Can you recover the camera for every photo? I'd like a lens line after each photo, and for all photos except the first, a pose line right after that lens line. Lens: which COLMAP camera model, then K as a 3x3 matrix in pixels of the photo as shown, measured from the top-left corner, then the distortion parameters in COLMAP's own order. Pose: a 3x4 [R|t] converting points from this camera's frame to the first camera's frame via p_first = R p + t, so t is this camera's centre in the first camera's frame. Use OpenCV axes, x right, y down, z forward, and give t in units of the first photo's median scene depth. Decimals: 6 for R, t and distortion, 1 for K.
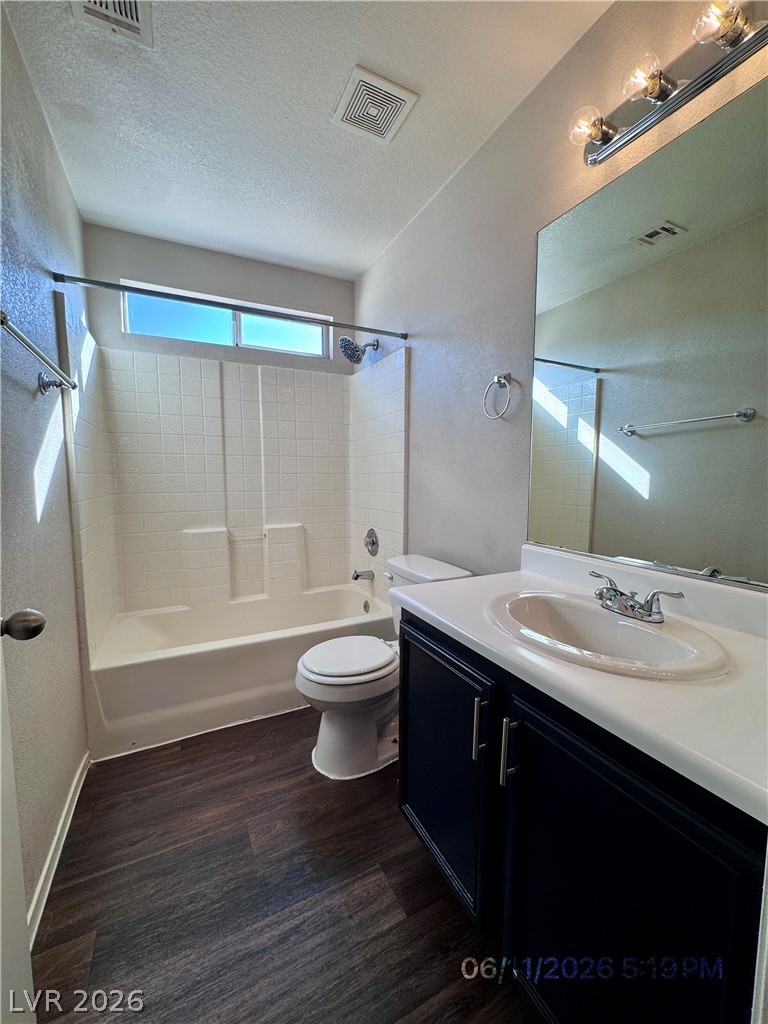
lens RADIAL K [[409.2, 0, 380.2], [0, 409.2, 511.4], [0, 0, 1]] dist [-0.002000, 0.000550]
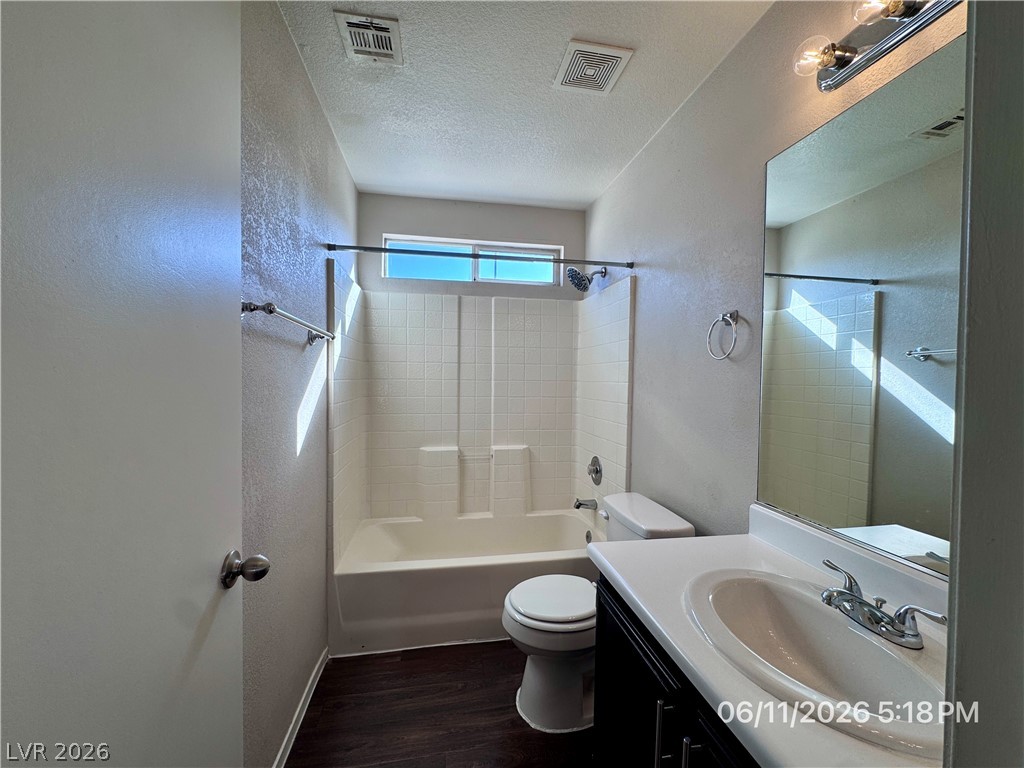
lens RADIAL K [[409.2, 0, 509.2], [0, 409.2, 383.8], [0, 0, 1]] dist [-0.002000, 0.000550]
pose [[0.958715, 0.016431, -0.283895, 0.086660], [-0.037028, 0.997043, -0.067339, -0.090204], [0.281949, 0.075071, 0.956488, -0.006303]]
